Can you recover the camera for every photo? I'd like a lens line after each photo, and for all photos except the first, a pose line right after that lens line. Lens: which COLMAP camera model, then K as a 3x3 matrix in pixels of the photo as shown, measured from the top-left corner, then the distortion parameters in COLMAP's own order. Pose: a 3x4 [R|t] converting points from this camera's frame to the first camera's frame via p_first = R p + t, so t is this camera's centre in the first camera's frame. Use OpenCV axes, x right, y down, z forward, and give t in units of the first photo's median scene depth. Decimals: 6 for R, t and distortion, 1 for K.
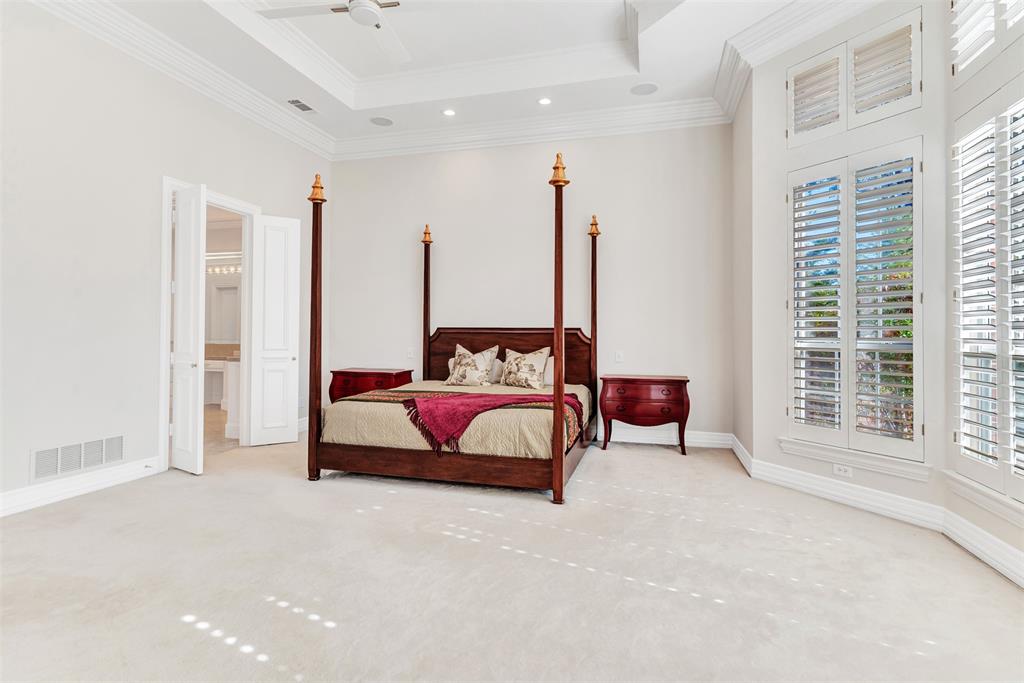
lens RADIAL K [[520.7, 0, 514.0], [0, 520.7, 328.5], [0, 0, 1]] dist [0.005641, 0.000960]
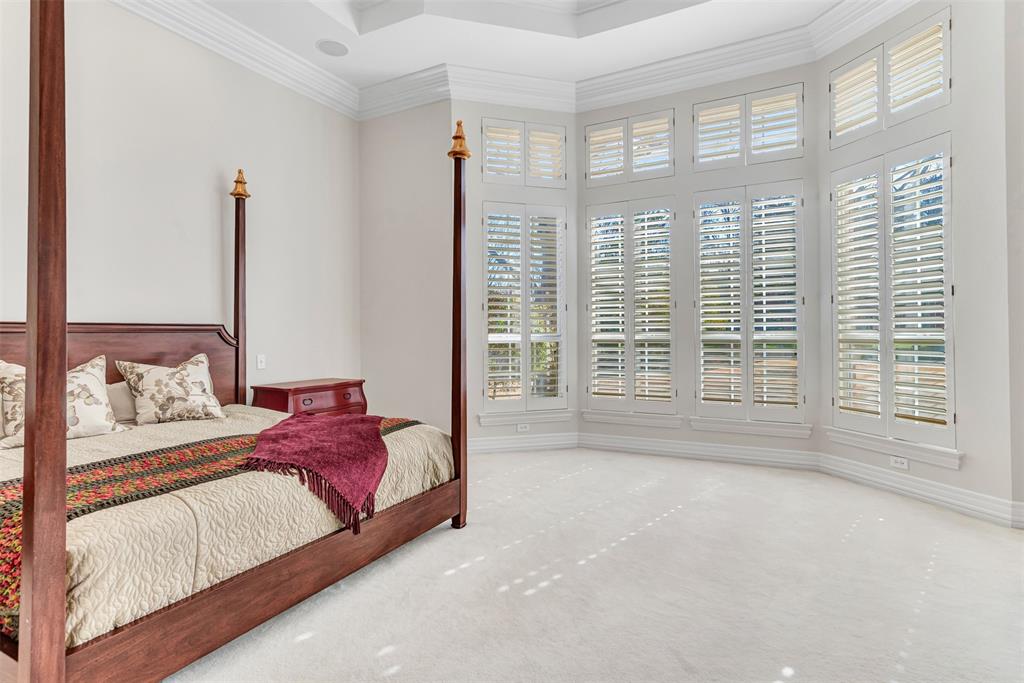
lens RADIAL K [[520.7, 0, 514.0], [0, 520.7, 328.5], [0, 0, 1]] dist [0.005641, 0.000960]
pose [[0.207590, 0.002148, 0.978213, -0.725842], [-0.001282, 0.999997, -0.001924, 0.008969], [-0.978215, -0.000854, 0.207593, 0.718490]]
